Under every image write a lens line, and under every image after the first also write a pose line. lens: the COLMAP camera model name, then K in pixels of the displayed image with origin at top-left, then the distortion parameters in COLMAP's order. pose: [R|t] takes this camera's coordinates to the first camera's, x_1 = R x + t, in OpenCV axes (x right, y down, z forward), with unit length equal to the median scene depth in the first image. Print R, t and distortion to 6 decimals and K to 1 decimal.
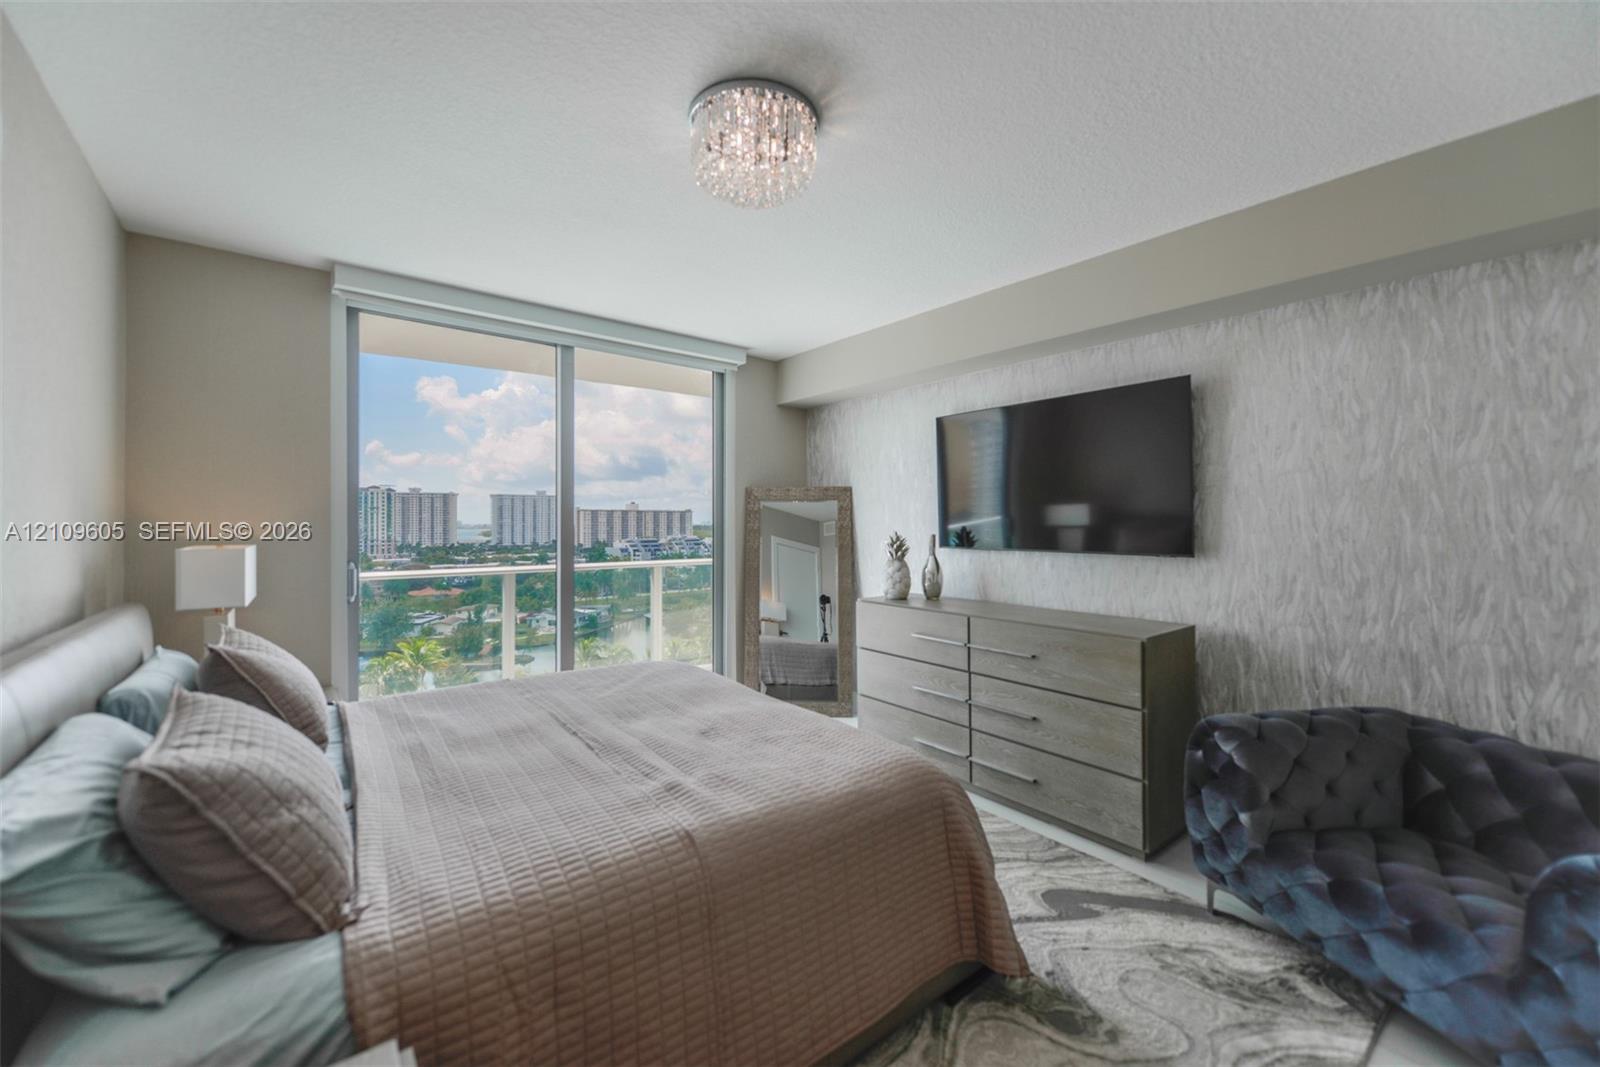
lens RADIAL K [[629.1, 0, 797.8], [0, 629.1, 524.2], [0, 0, 1]] dist [0.007071, -0.004117]
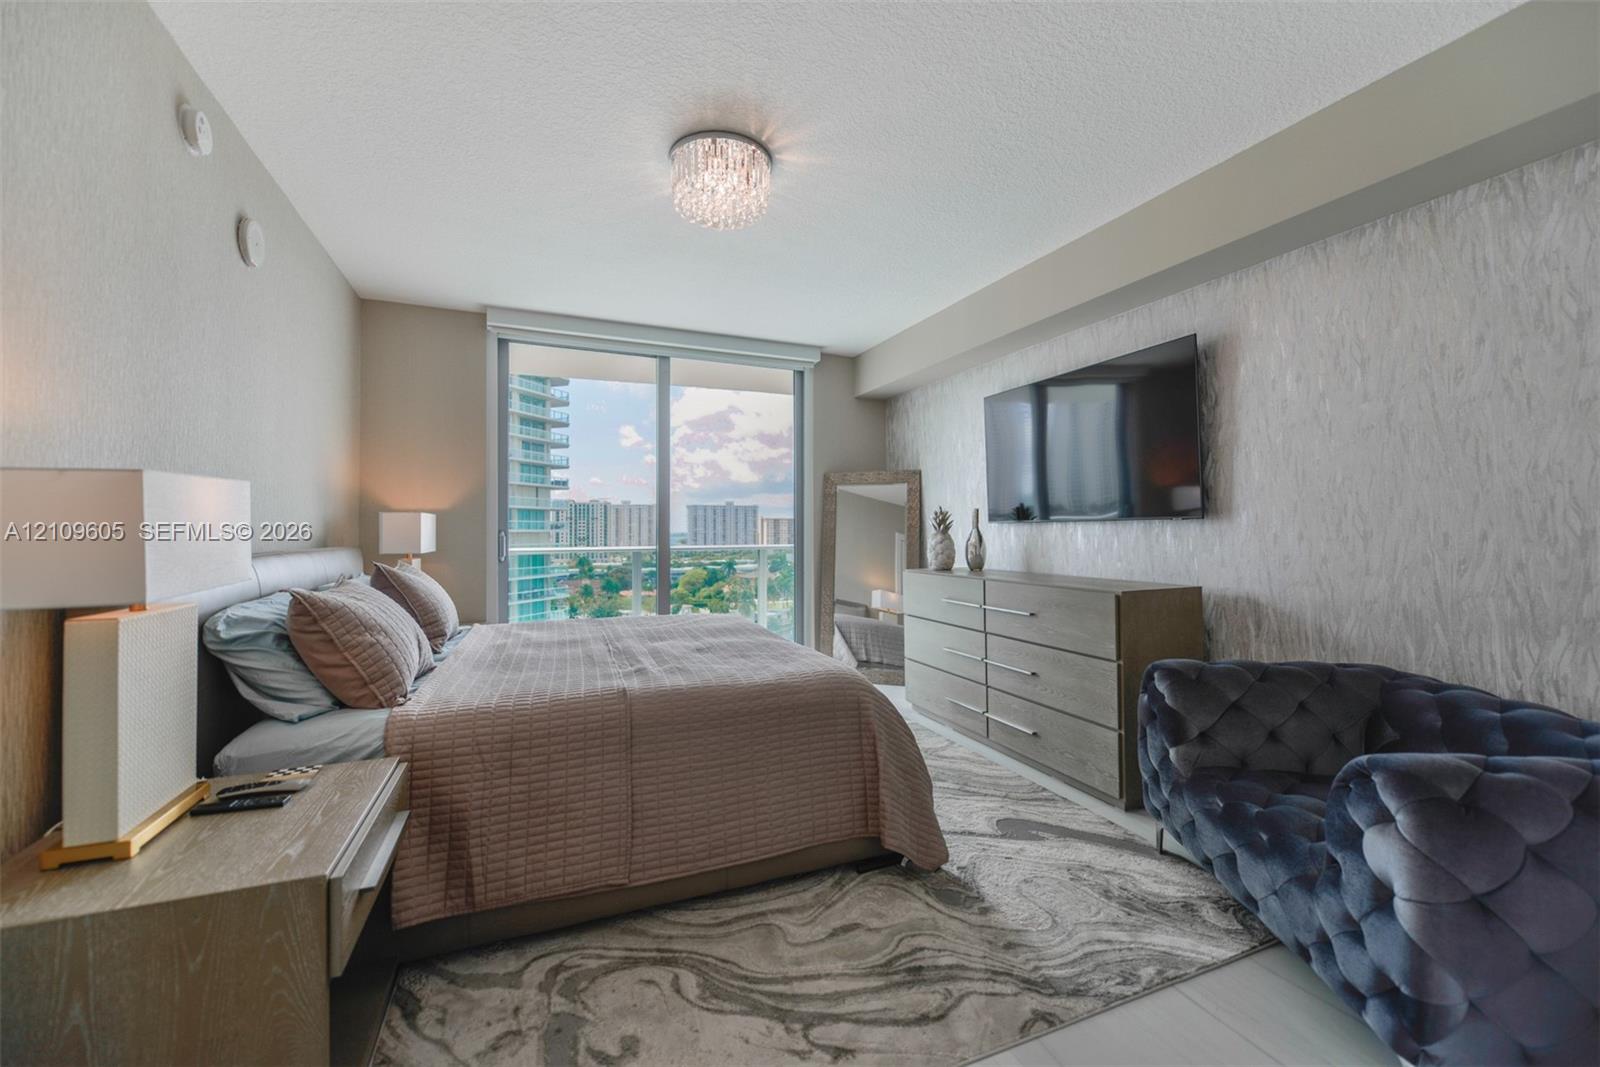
lens RADIAL K [[629.5, 0, 802.2], [0, 629.5, 528.0], [0, 0, 1]] dist [-0.000067, -0.003281]
pose [[0.962500, -0.003739, -0.271255, 0.362915], [0.001740, 0.999970, -0.007607, 0.091862], [0.271276, 0.006849, 0.962477, -0.141652]]
